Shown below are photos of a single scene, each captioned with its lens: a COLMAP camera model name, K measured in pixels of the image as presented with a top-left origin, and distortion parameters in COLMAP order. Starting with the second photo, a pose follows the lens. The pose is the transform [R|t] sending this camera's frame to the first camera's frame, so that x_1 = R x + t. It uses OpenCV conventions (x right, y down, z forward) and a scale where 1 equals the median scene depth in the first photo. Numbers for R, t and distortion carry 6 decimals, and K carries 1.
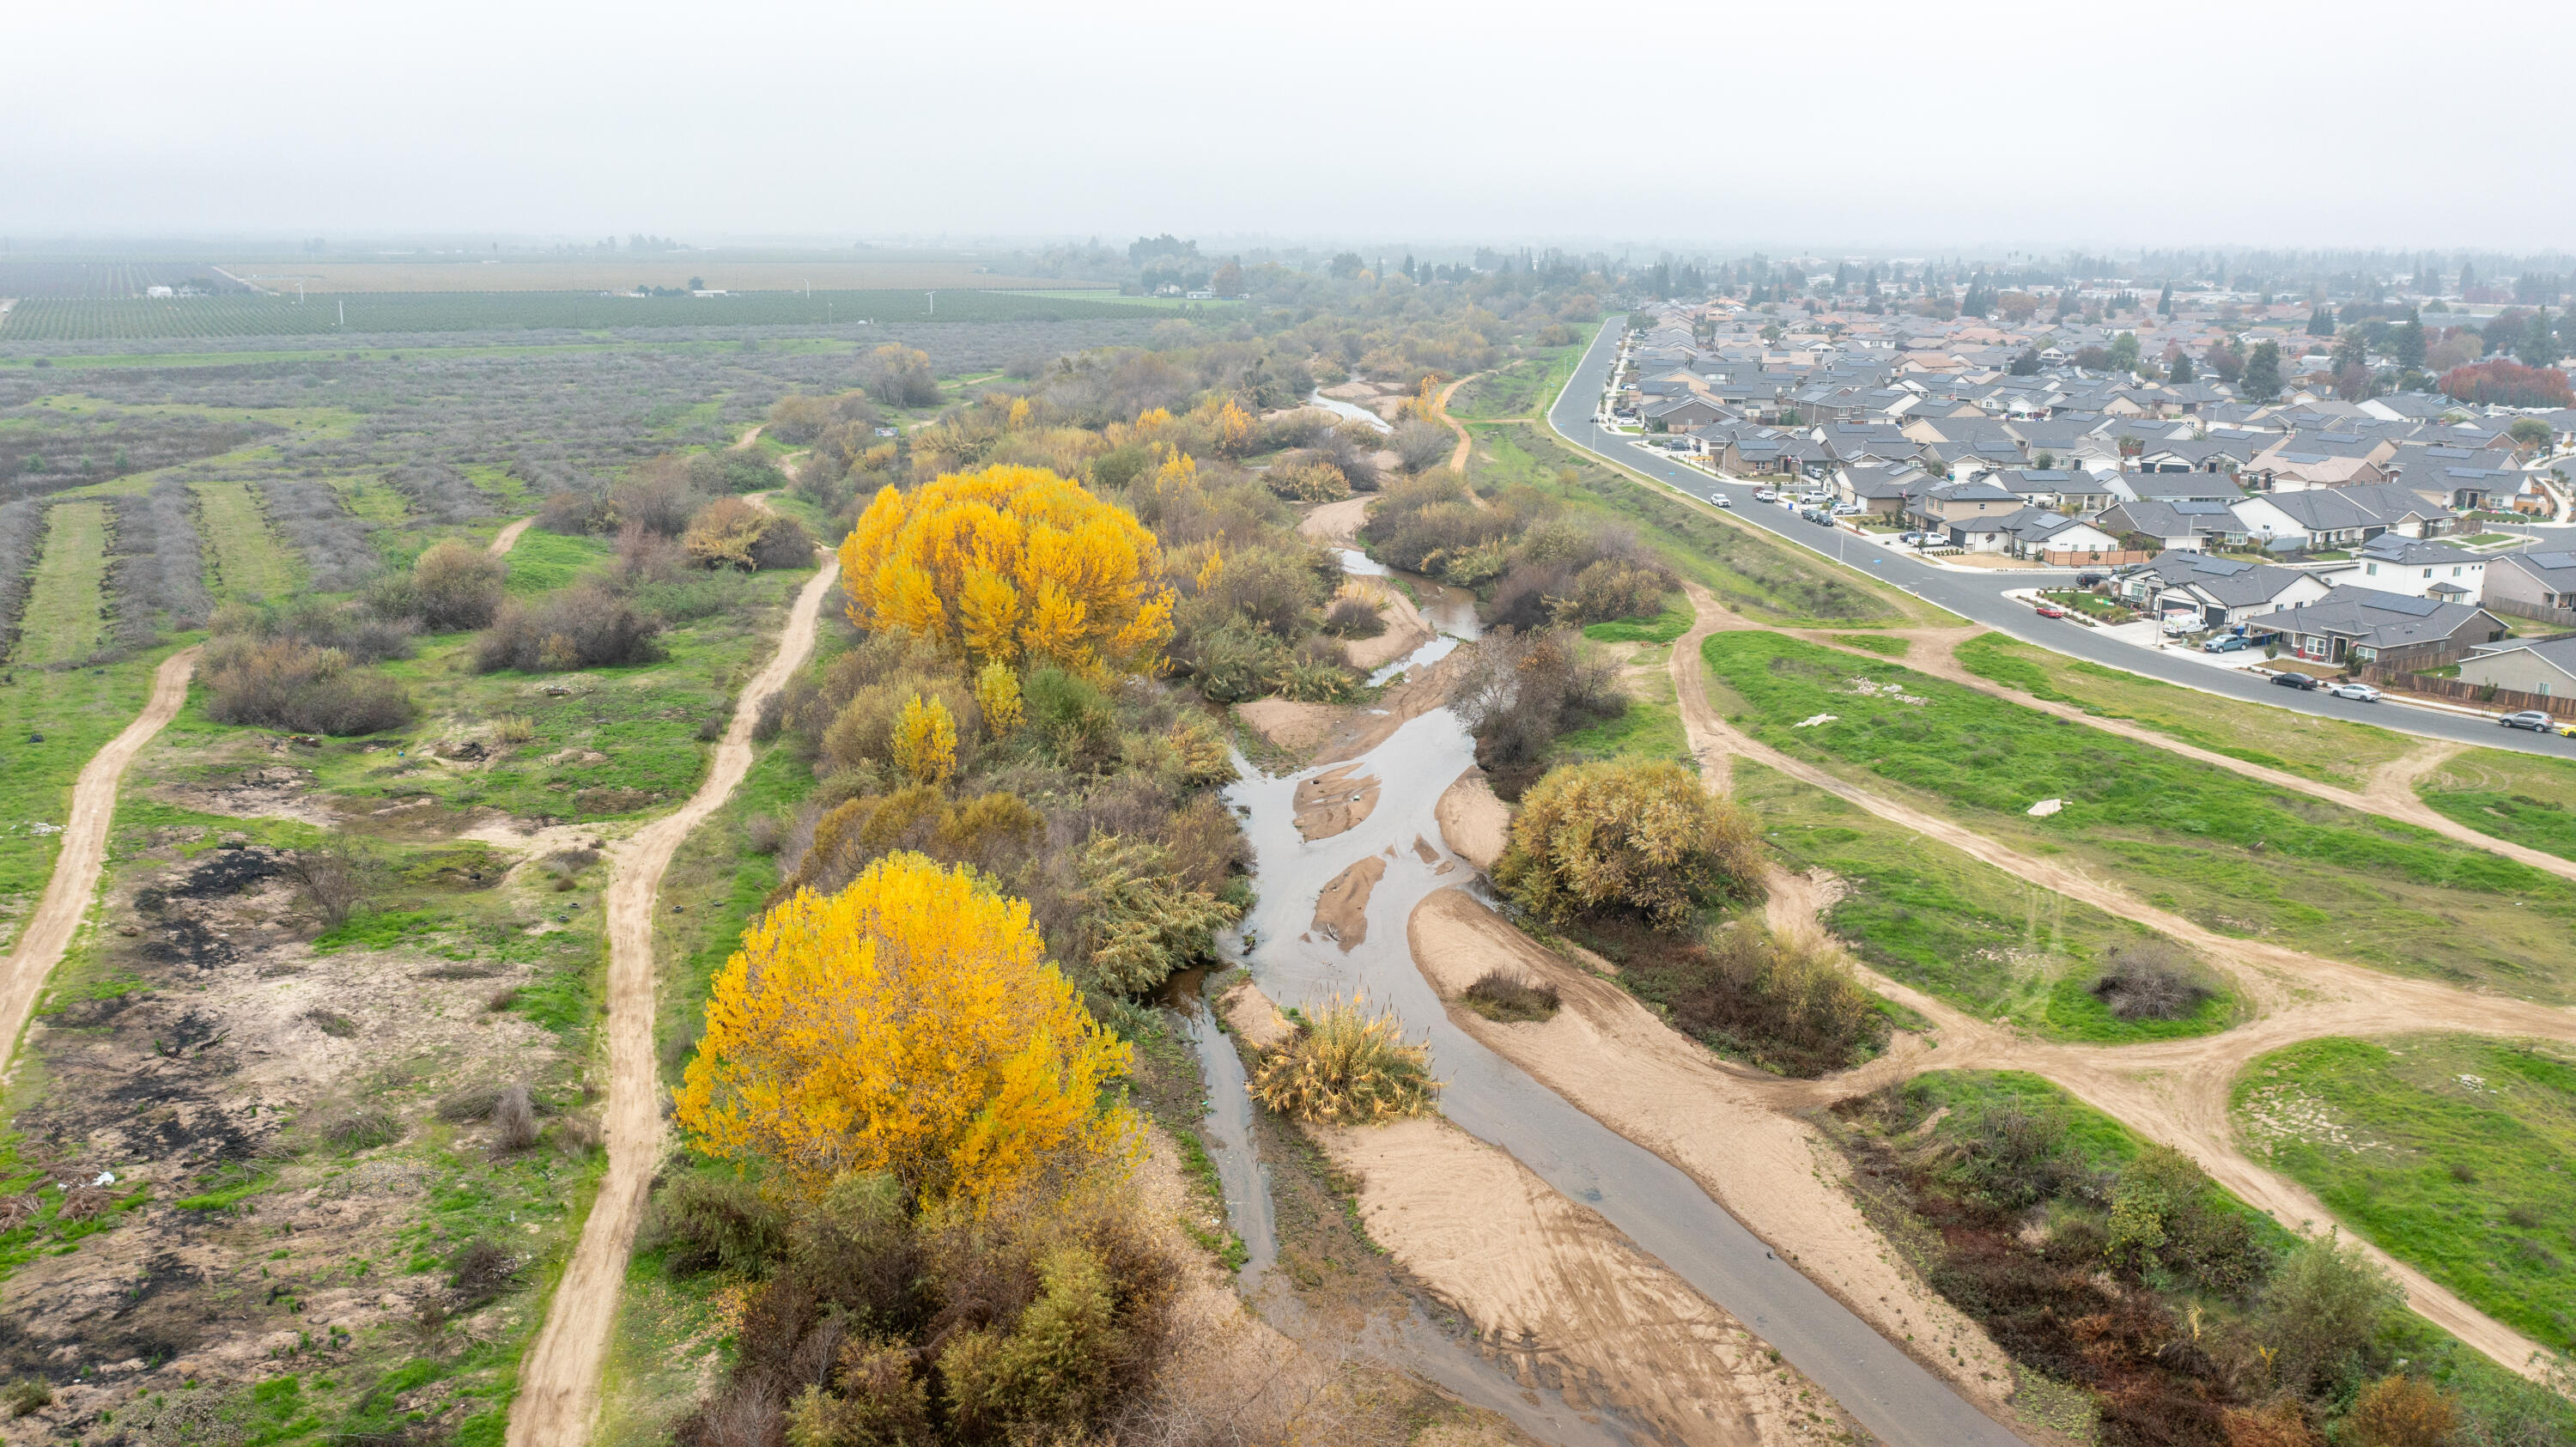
lens RADIAL K [[2037.4, 0, 1287.1], [0, 2037.4, 708.5], [0, 0, 1]] dist [-0.013428, 0.000118]
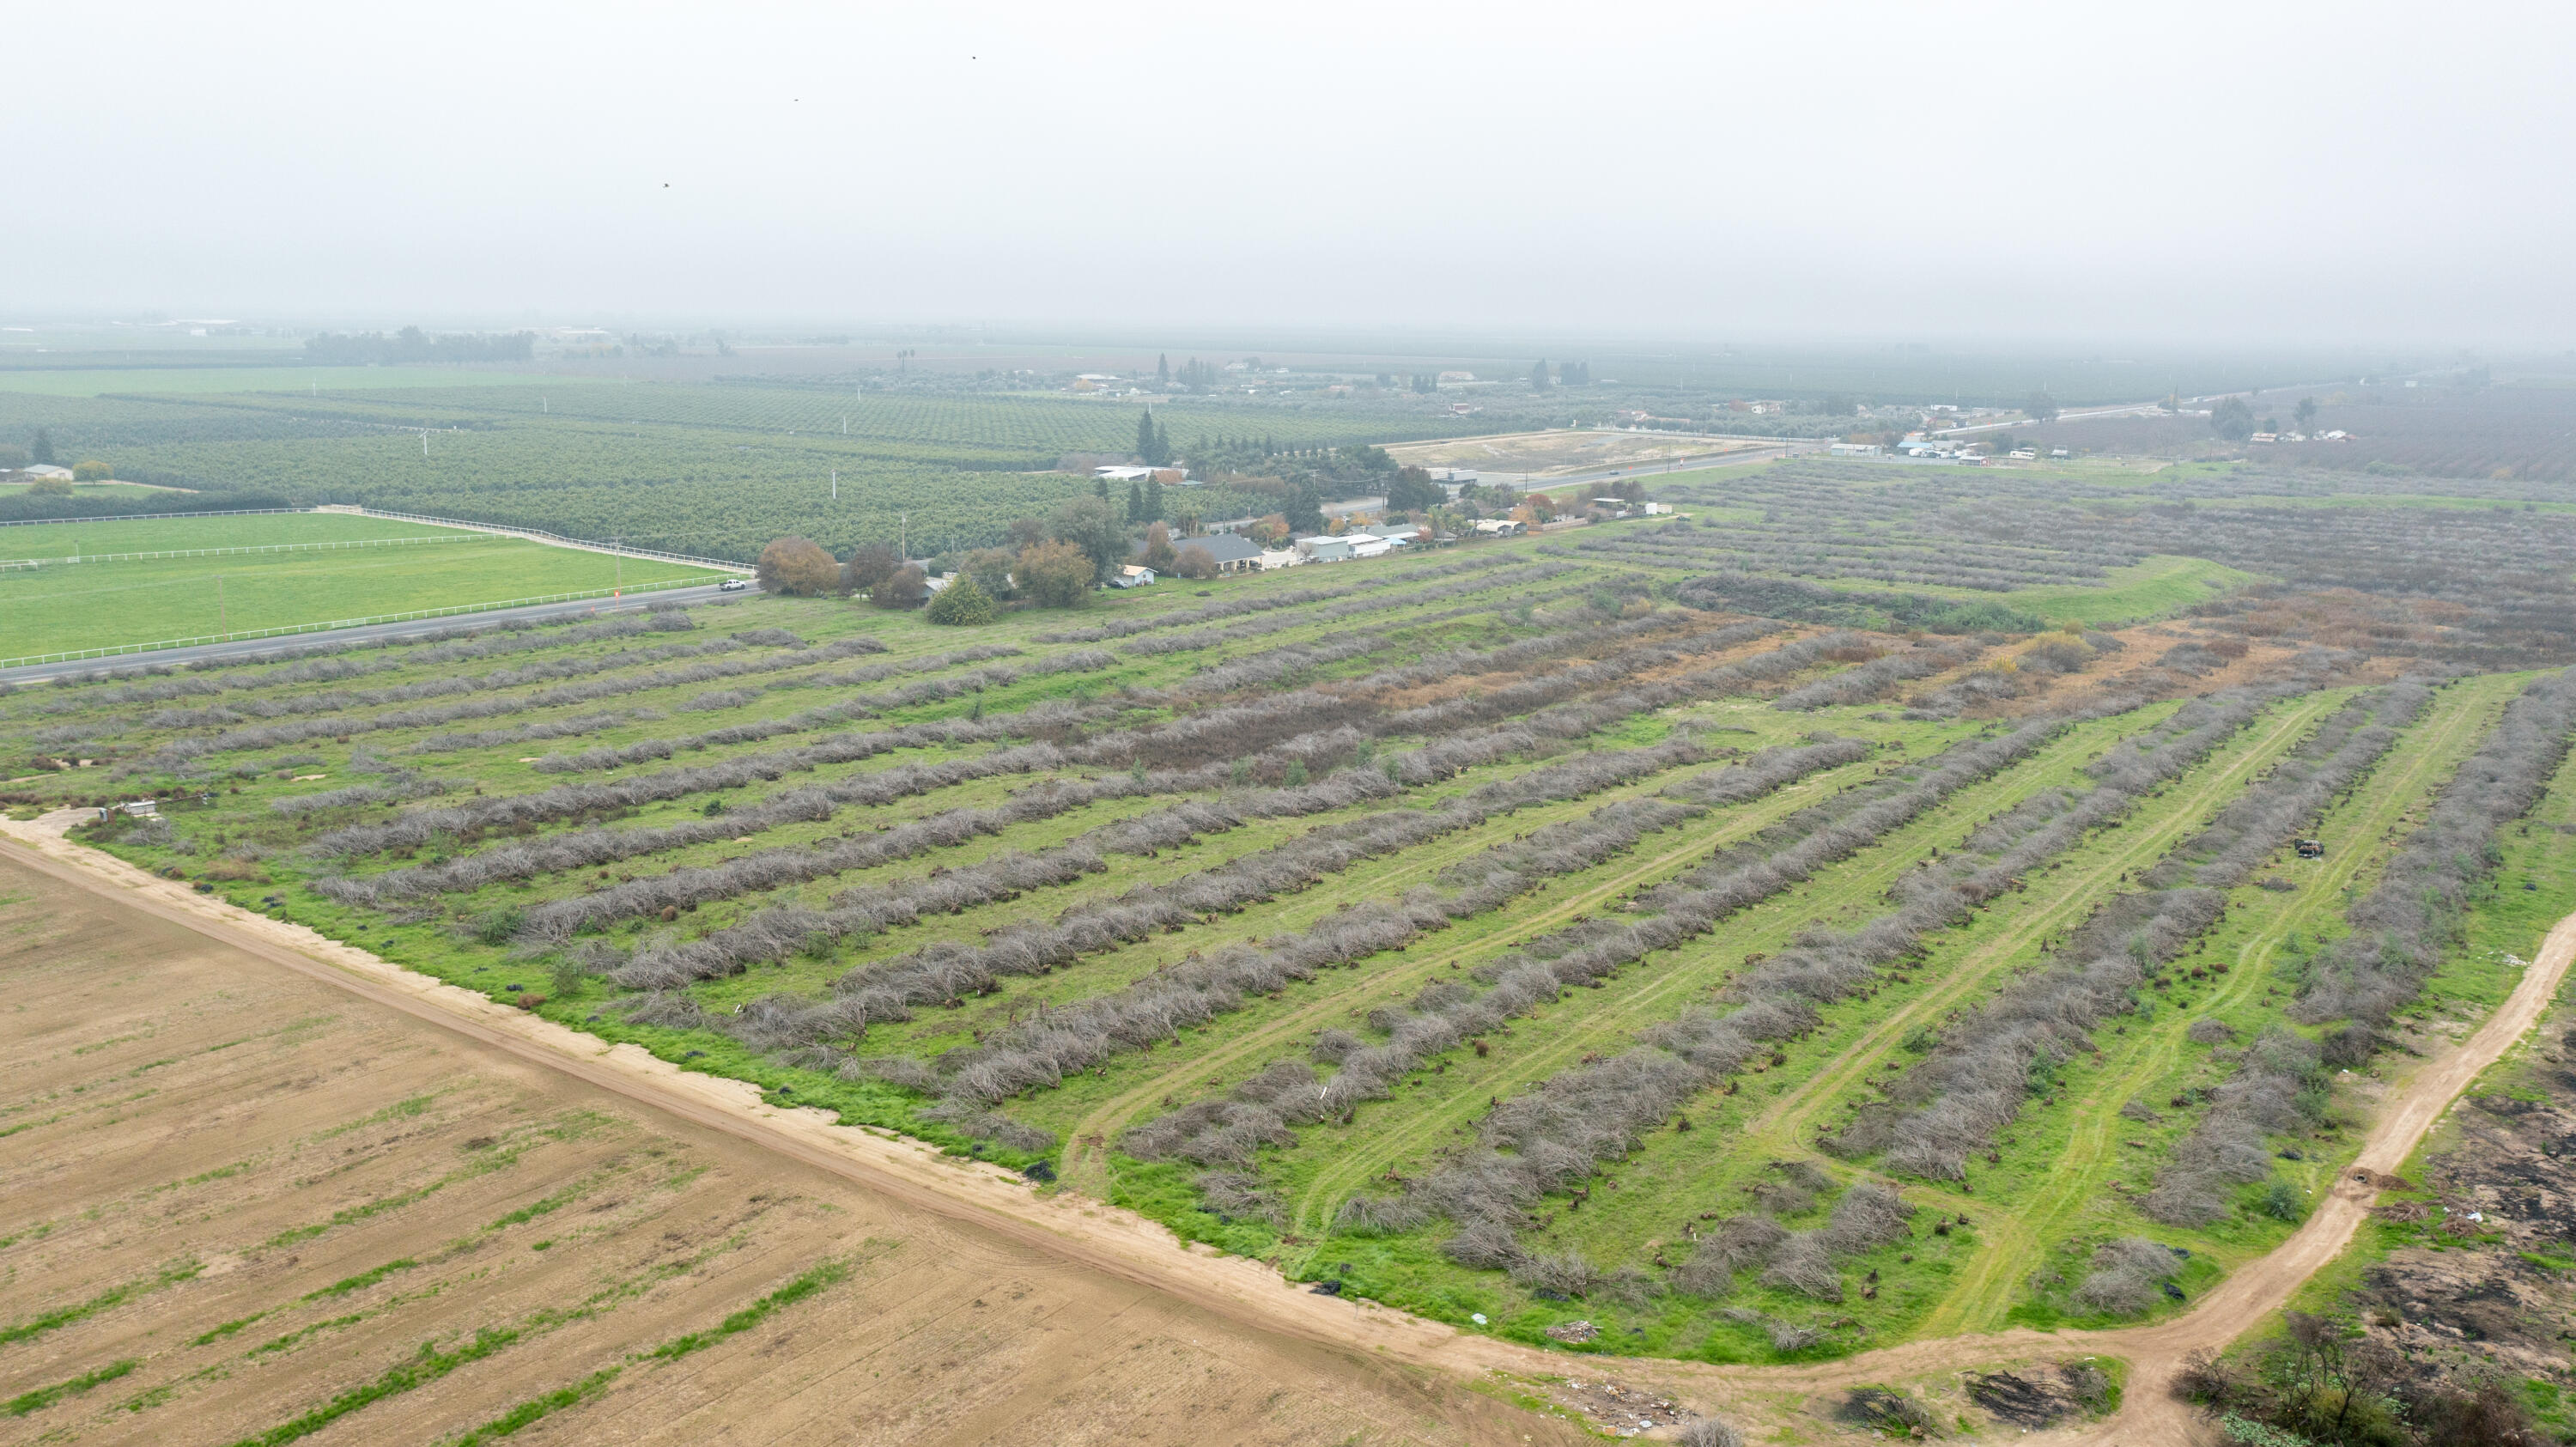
lens RADIAL K [[2037.4, 0, 1282.2], [0, 2037.4, 723.5], [0, 0, 1]] dist [-0.013428, 0.000118]
pose [[0.413637, 0.175943, -0.893280, 0.155978], [-0.216961, 0.971932, 0.090971, -0.029098], [0.884213, 0.156178, 0.440200, -0.235137]]
